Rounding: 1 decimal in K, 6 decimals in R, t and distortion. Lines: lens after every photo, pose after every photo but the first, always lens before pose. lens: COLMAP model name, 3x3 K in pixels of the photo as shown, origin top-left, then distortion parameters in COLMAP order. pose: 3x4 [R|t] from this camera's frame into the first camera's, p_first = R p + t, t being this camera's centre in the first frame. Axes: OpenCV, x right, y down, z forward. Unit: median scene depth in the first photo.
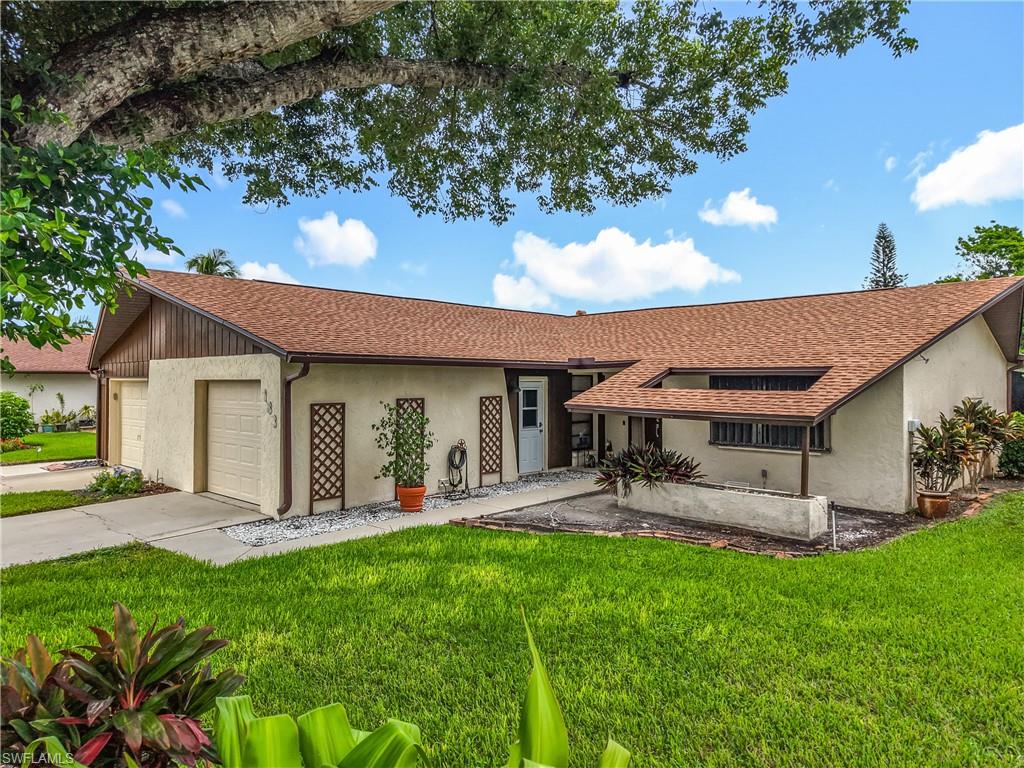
lens RADIAL K [[679.8, 0, 507.0], [0, 679.8, 381.4], [0, 0, 1]] dist [0.034875, -0.022565]
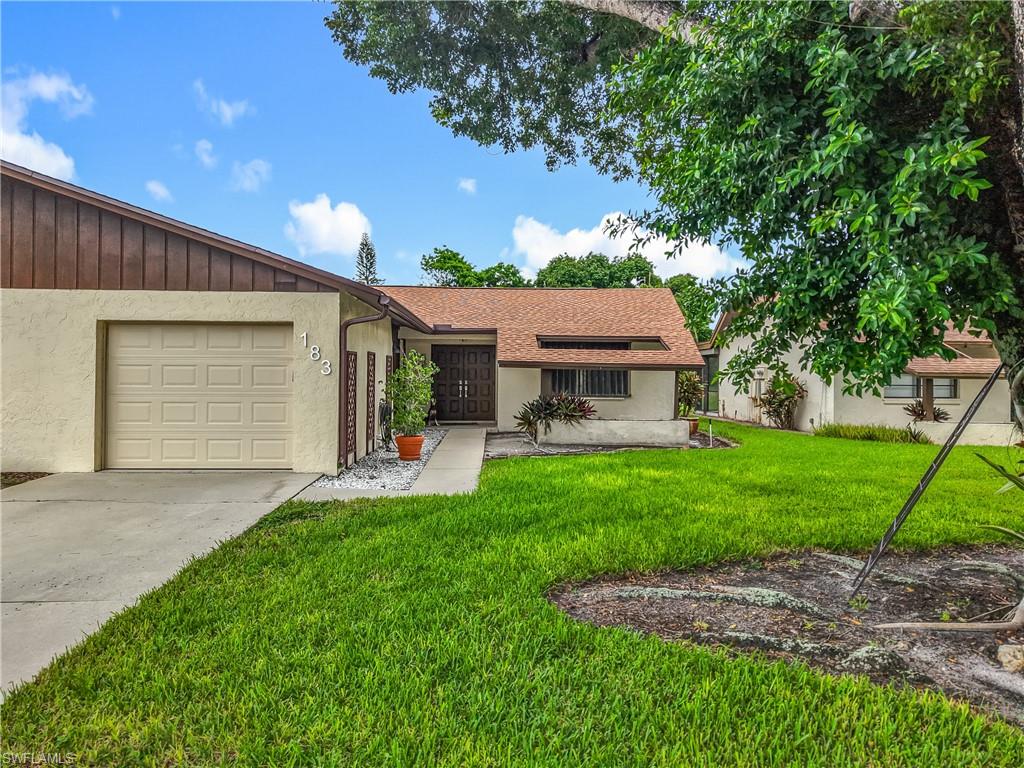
lens RADIAL K [[679.8, 0, 508.7], [0, 679.8, 377.8], [0, 0, 1]] dist [0.034875, -0.022565]
pose [[0.697367, 0.003903, 0.716703, -0.778129], [-0.007458, 0.999971, 0.001811, 0.064582], [-0.716675, -0.006608, 0.697376, 0.181709]]
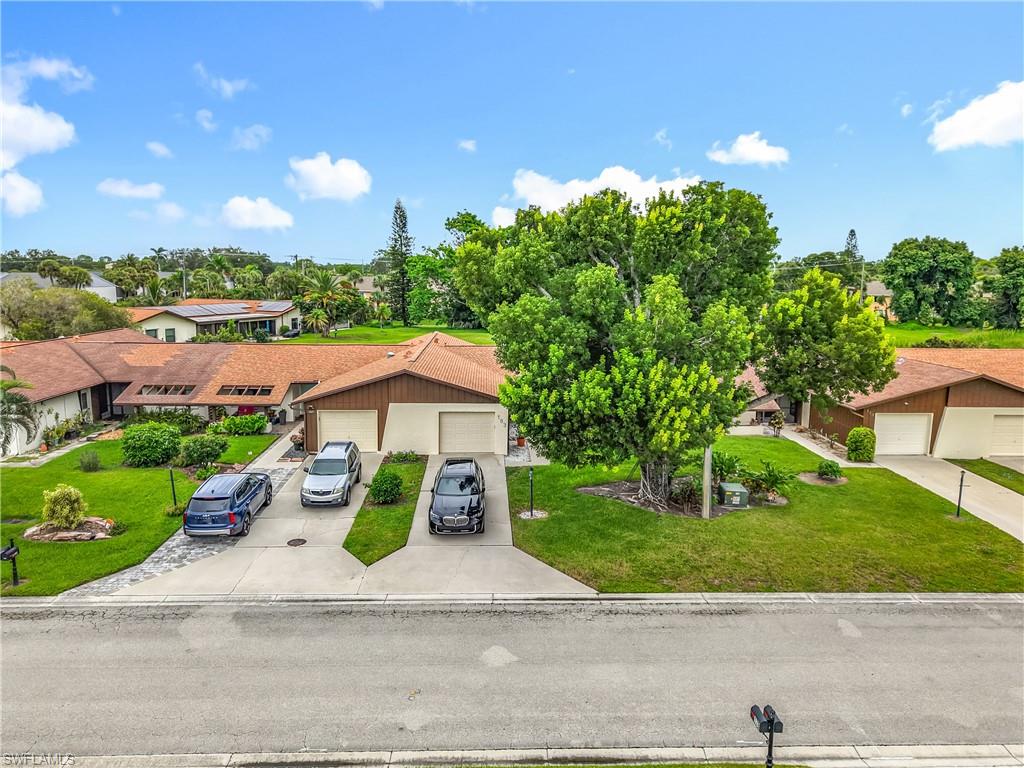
lens RADIAL K [[679.8, 0, 505.0], [0, 679.8, 376.2], [0, 0, 1]] dist [0.034875, -0.022565]
pose [[0.692621, -0.102351, 0.714003, -2.401729], [-0.007680, 0.988779, 0.149189, -0.593632], [-0.721261, -0.108815, 0.684063, -1.047588]]
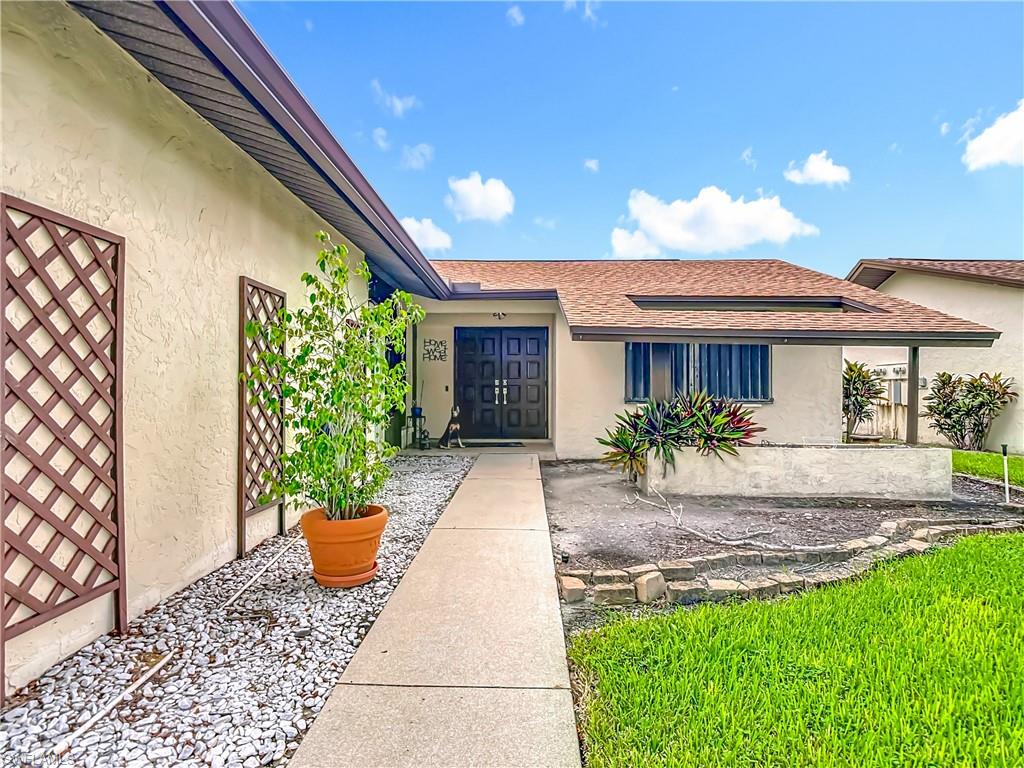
lens RADIAL K [[542.9, 0, 512.6], [0, 542.9, 388.1], [0, 0, 1]] dist [0.015325, -0.019727]
pose [[0.730015, 0.005479, 0.683409, -0.274521], [-0.003052, 0.999984, -0.004756, 0.092323], [-0.683424, 0.001386, 0.730020, 0.739814]]
